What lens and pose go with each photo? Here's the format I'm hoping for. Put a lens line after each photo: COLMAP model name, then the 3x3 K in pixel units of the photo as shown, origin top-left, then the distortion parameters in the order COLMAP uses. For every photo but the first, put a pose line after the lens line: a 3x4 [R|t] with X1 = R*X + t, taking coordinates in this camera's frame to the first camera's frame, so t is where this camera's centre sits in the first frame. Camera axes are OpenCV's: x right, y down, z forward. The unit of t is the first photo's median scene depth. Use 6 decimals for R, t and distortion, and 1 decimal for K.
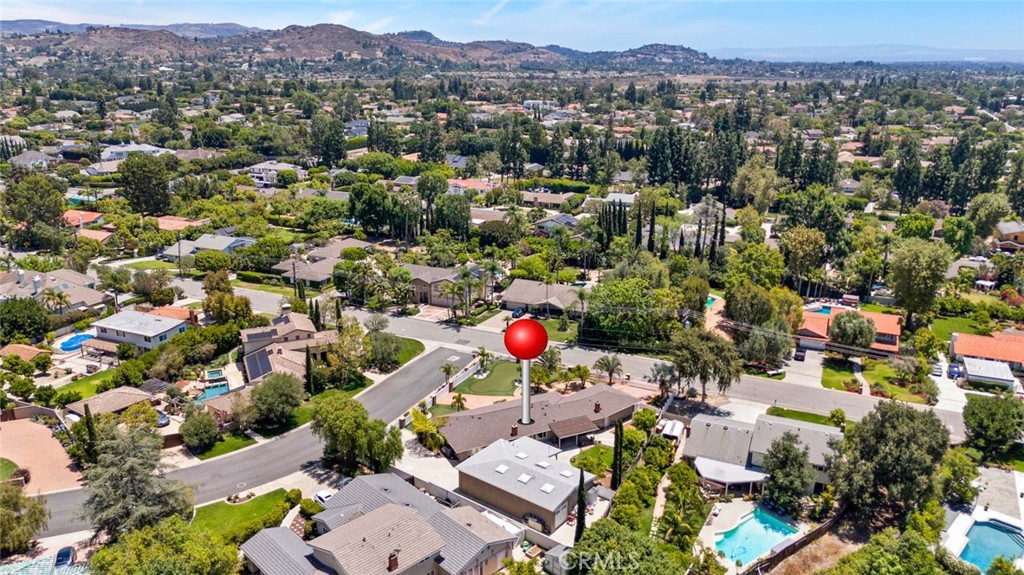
lens RADIAL K [[761.8, 0, 512.0], [0, 761.8, 287.5], [0, 0, 1]] dist [0.088745, -0.097674]
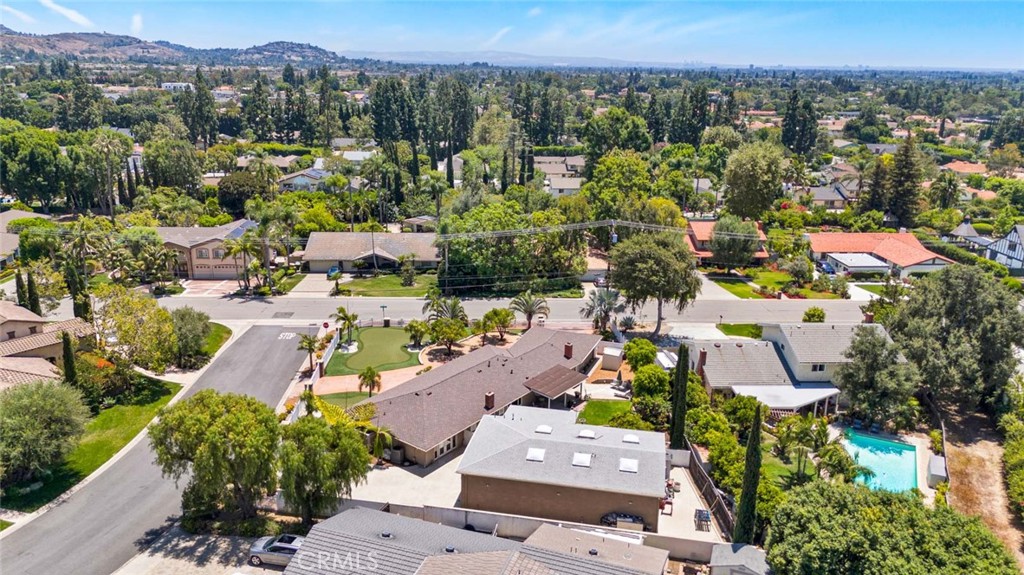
lens RADIAL K [[761.8, 0, 512.0], [0, 761.8, 287.5], [0, 0, 1]] dist [0.088745, -0.097674]
pose [[0.892894, -0.122820, 0.433193, -0.132024], [0.126046, 0.991794, 0.021391, 0.044135], [-0.432266, 0.035502, 0.901047, 0.221616]]
